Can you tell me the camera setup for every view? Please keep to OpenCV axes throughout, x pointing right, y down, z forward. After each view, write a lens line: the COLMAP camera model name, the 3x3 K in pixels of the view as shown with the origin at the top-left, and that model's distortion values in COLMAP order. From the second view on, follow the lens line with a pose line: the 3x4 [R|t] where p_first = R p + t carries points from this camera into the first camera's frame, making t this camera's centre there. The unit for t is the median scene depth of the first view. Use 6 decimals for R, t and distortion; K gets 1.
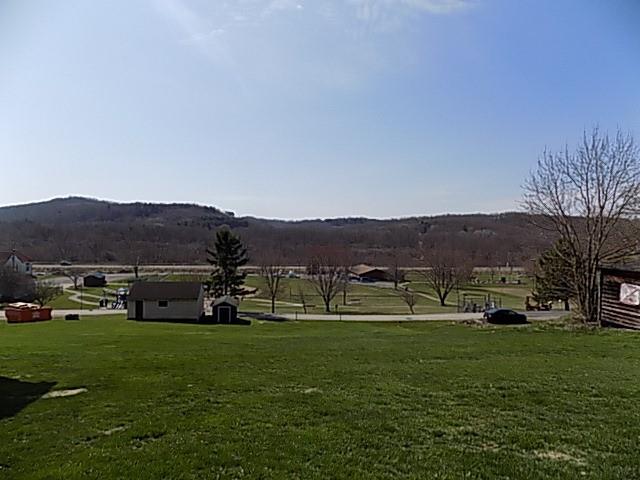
lens RADIAL K [[427.2, 0, 328.5], [0, 427.2, 244.2], [0, 0, 1]] dist [-0.076768, 0.063622]
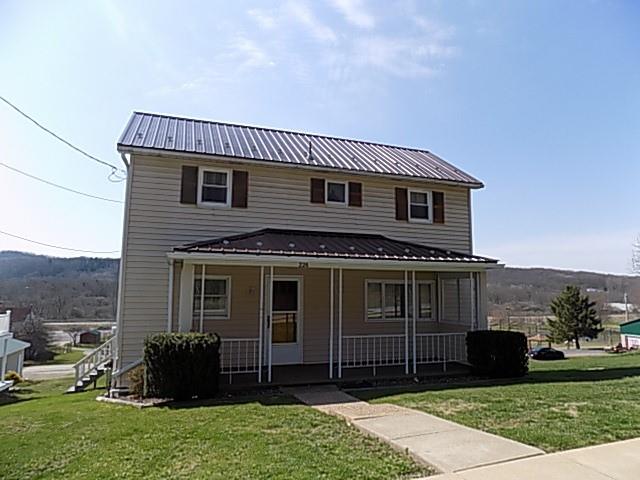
lens RADIAL K [[427.2, 0, 323.4], [0, 427.2, 241.8], [0, 0, 1]] dist [-0.076768, 0.063622]
pose [[0.993437, 0.000040, 0.114385, -0.087707], [0.015112, 0.991188, -0.131595, 0.002510], [-0.113382, 0.132460, 0.984682, -0.028883]]
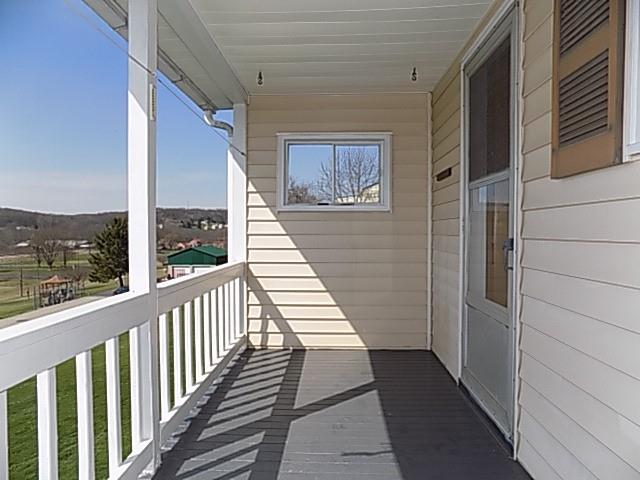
lens RADIAL K [[427.2, 0, 324.9], [0, 427.2, 239.0], [0, 0, 1]] dist [-0.076768, 0.063622]
pose [[0.238849, -0.047822, 0.969878, -0.118862], [0.032325, 0.998625, 0.041279, 0.003877], [-0.970519, 0.021492, 0.240066, 0.083215]]
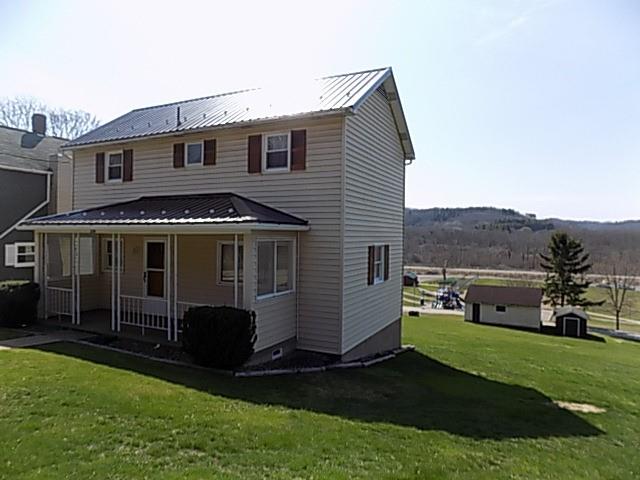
lens RADIAL K [[427.2, 0, 318.2], [0, 427.2, 245.3], [0, 0, 1]] dist [-0.076768, 0.063622]
pose [[0.771055, 0.005353, -0.636747, -0.022623], [-0.009397, 0.999951, -0.002972, 0.000446], [0.636700, 0.008275, 0.771067, -0.003516]]
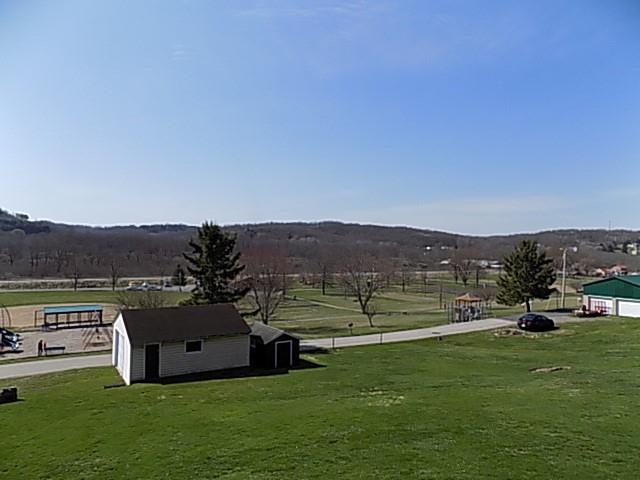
lens RADIAL K [[427.2, 0, 317.3], [0, 427.2, 238.4], [0, 0, 1]] dist [-0.076768, 0.063622]
pose [[0.918034, 0.005722, 0.396461, -0.105897], [0.007233, 0.999488, -0.031173, 0.003251], [-0.396437, 0.031486, 0.917522, 0.092708]]
